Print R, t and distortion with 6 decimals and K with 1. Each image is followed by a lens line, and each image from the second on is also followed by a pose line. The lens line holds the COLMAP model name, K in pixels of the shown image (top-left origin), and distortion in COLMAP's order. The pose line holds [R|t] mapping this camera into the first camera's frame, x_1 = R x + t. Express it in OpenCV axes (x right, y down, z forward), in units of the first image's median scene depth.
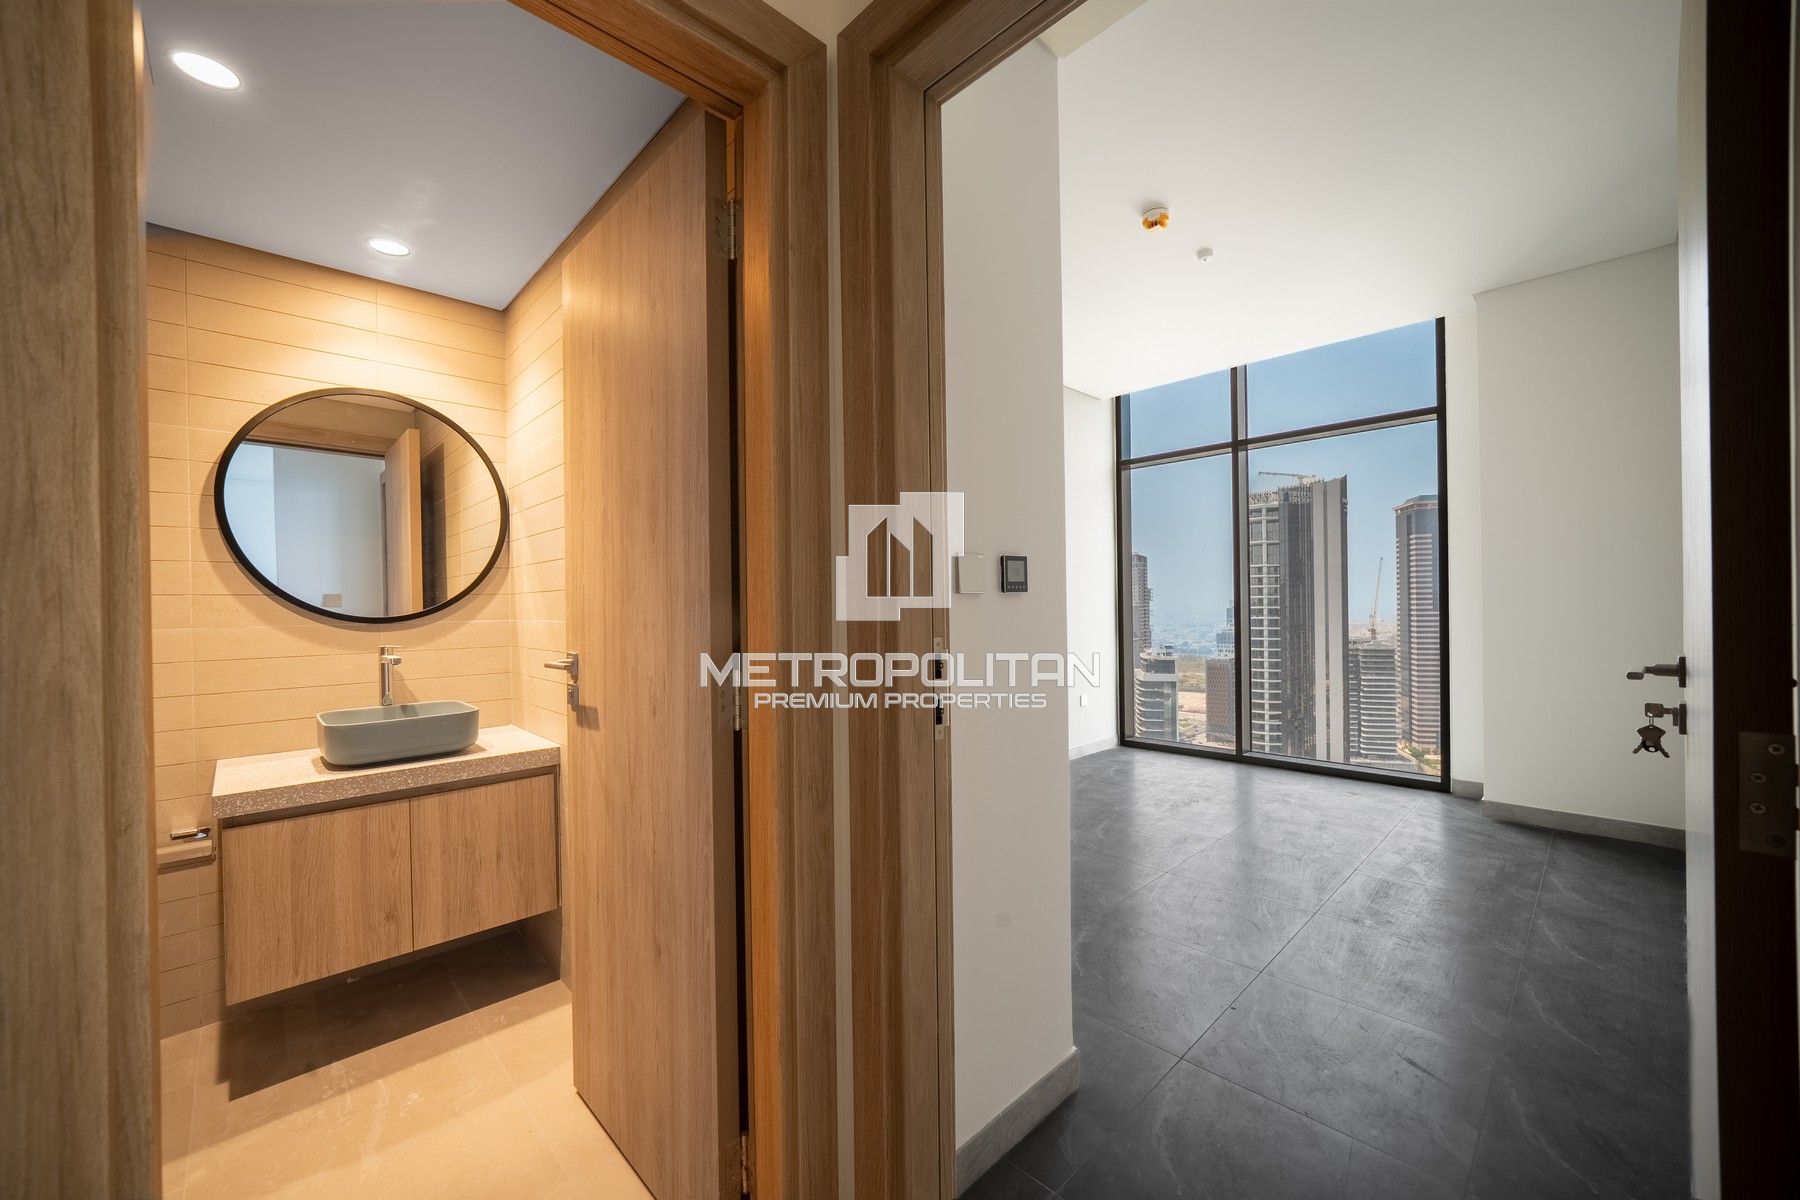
lens RADIAL K [[695.8, 0, 882.4], [0, 695.8, 602.7], [0, 0, 1]] dist [-0.013402, 0.000768]
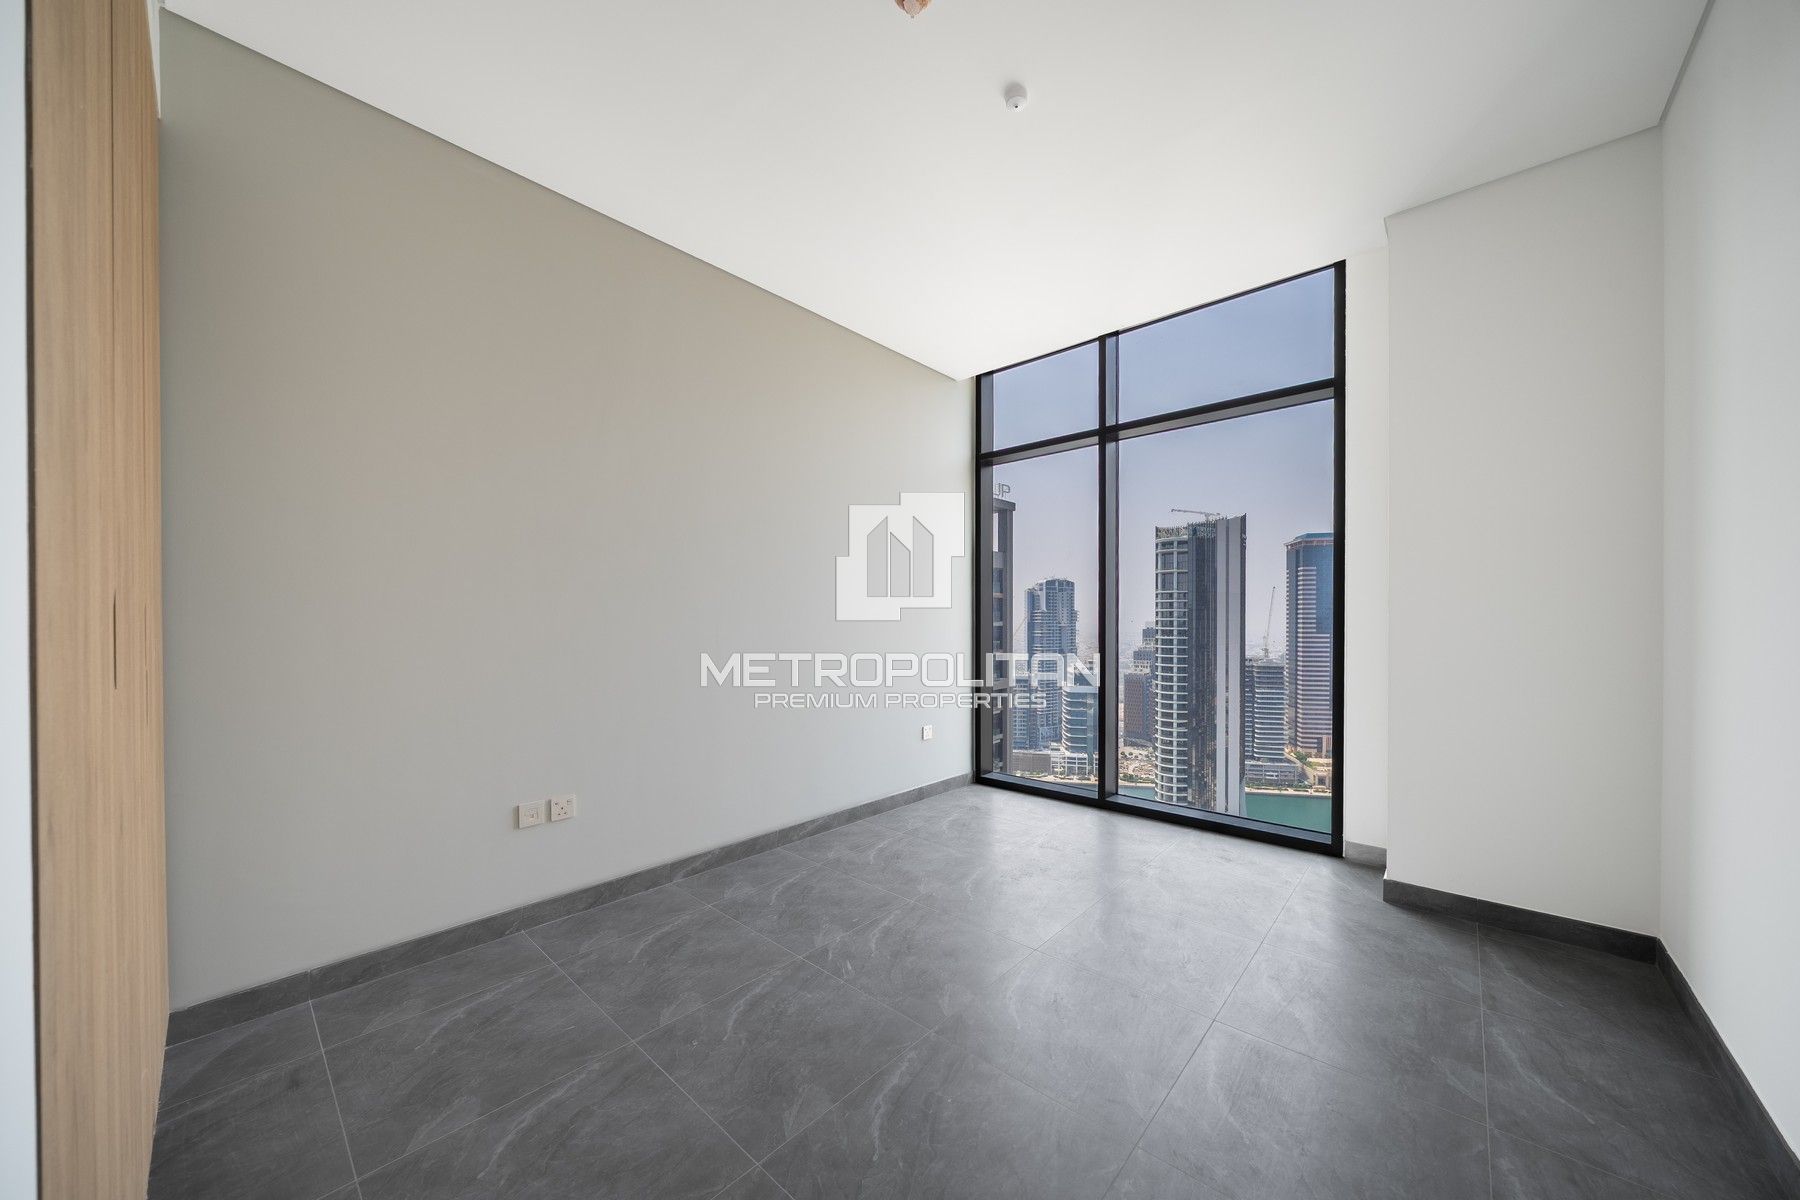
lens RADIAL K [[631.6, 0, 886.1], [0, 631.6, 622.1], [0, 0, 1]] dist [-0.007412, 0.000891]
pose [[0.997153, 0.013603, 0.074168, 0.164071], [-0.013843, 0.999900, 0.002734, 0.004162], [-0.074124, -0.003753, 0.997242, 0.215450]]
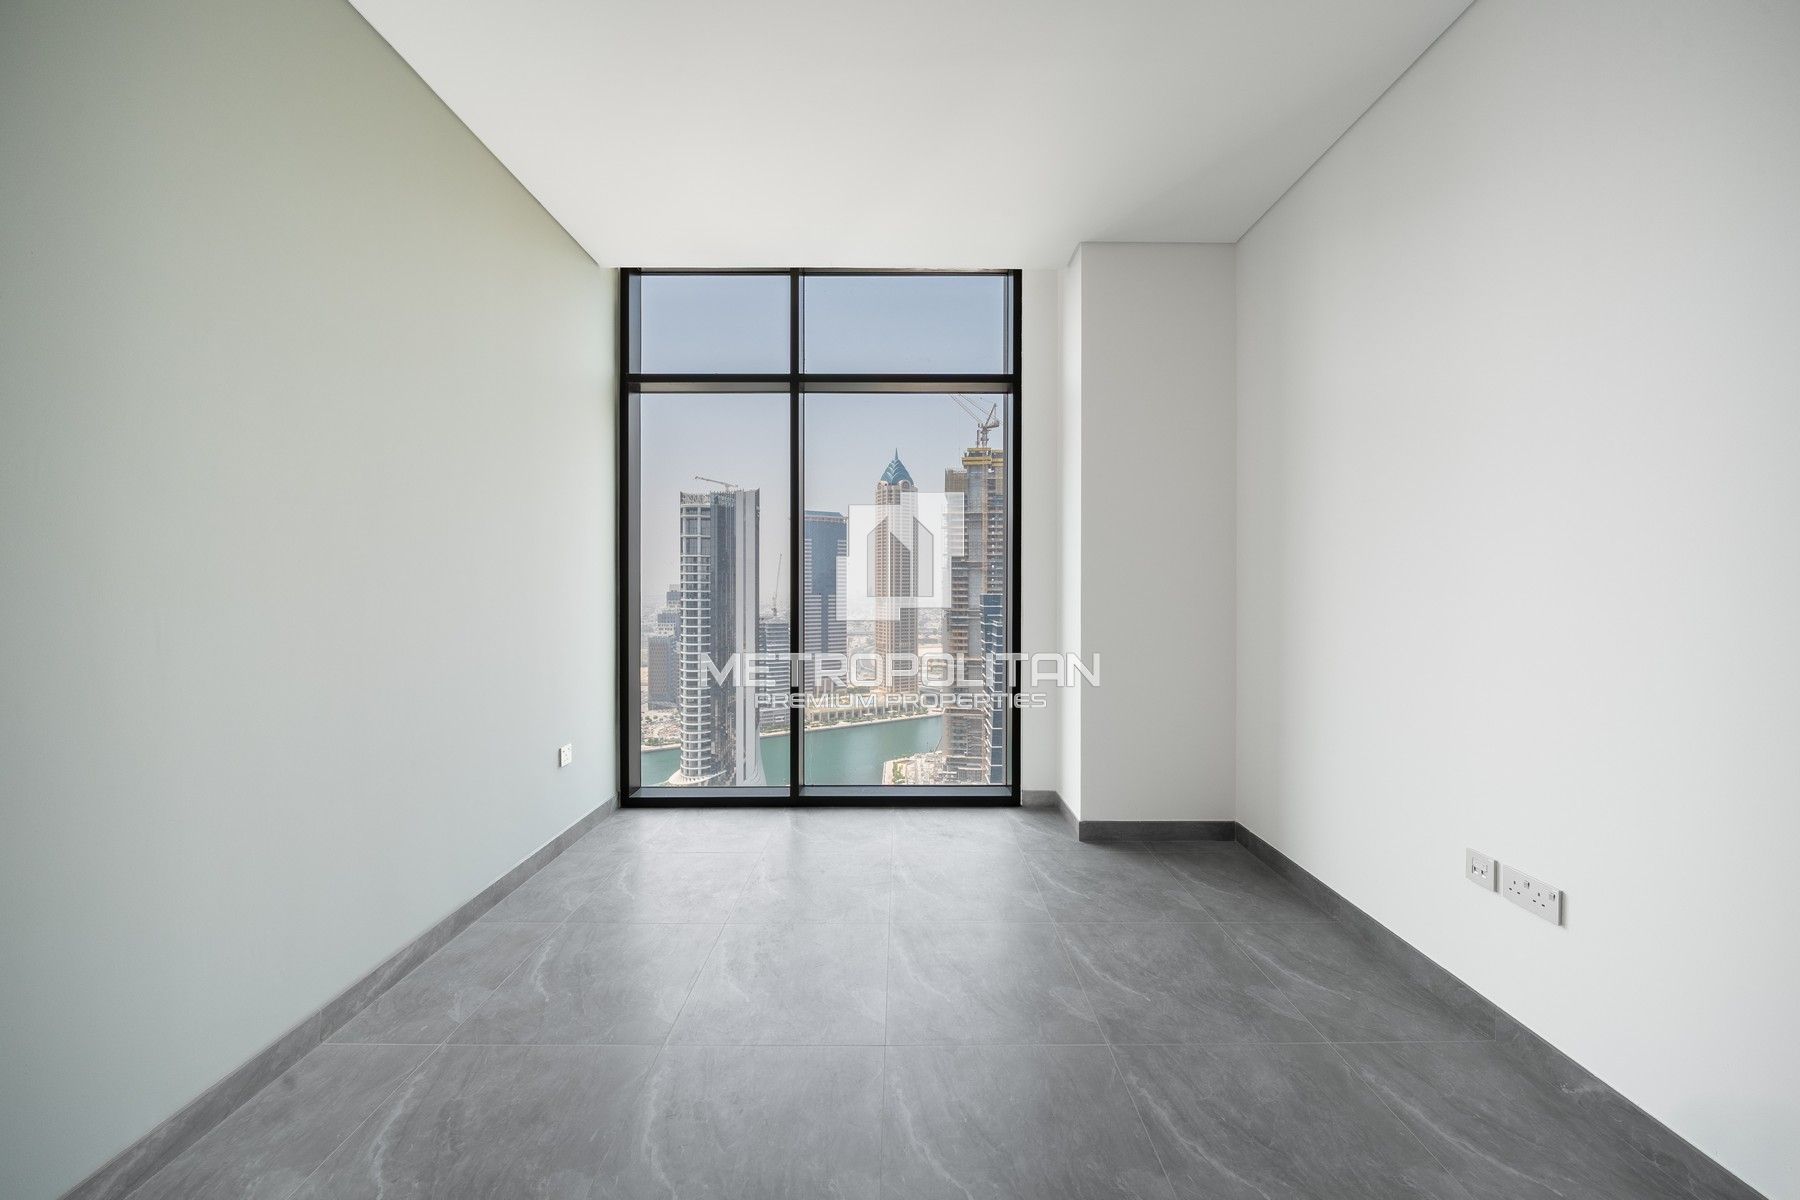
lens RADIAL K [[631.6, 0, 909.4], [0, 631.6, 585.2], [0, 0, 1]] dist [-0.007412, 0.000891]
pose [[0.676702, 0.012691, 0.736148, 0.082598], [-0.011259, 0.999913, -0.006888, -0.003303], [-0.736171, -0.003627, 0.676786, 0.386091]]
